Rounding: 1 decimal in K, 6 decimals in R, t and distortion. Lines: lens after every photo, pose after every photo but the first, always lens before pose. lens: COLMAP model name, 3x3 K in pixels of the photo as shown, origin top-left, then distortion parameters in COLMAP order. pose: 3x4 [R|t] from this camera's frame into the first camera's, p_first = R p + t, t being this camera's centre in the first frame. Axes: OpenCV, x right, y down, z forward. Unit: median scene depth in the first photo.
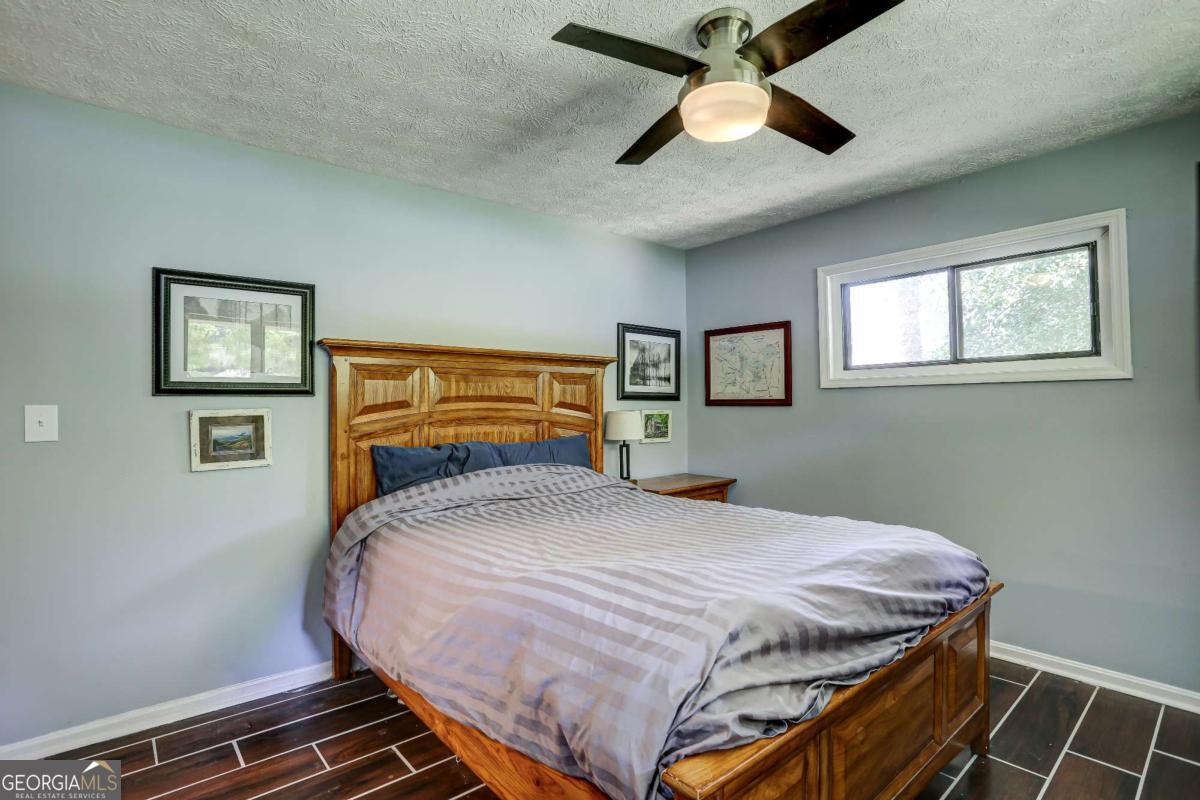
lens RADIAL K [[600.1, 0, 598.1], [0, 600.1, 398.5], [0, 0, 1]] dist [-0.081816, 0.037784]
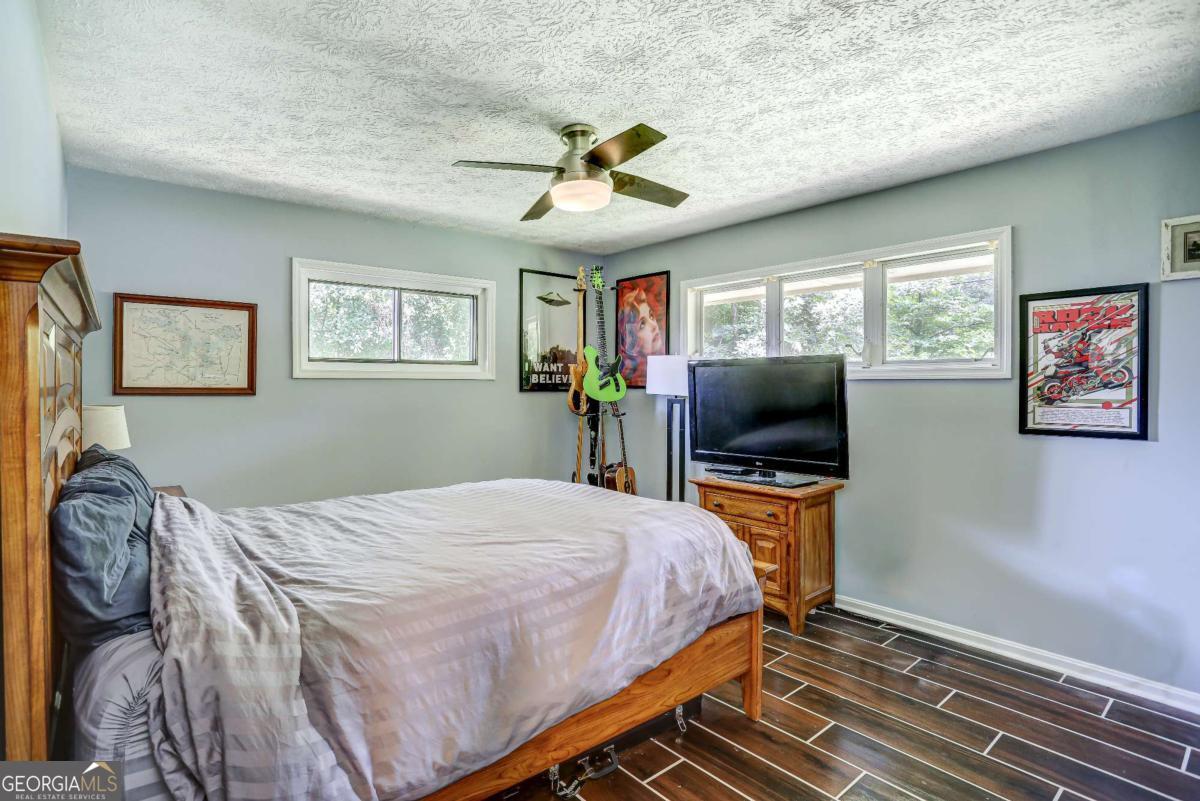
lens RADIAL K [[600.1, 0, 598.1], [0, 600.1, 399.0], [0, 0, 1]] dist [-0.081816, 0.037784]
pose [[0.002188, -0.007064, 0.999973, -0.592320], [-0.013680, 0.999881, 0.007094, 0.004227], [-0.999904, -0.013695, 0.002091, 0.457324]]
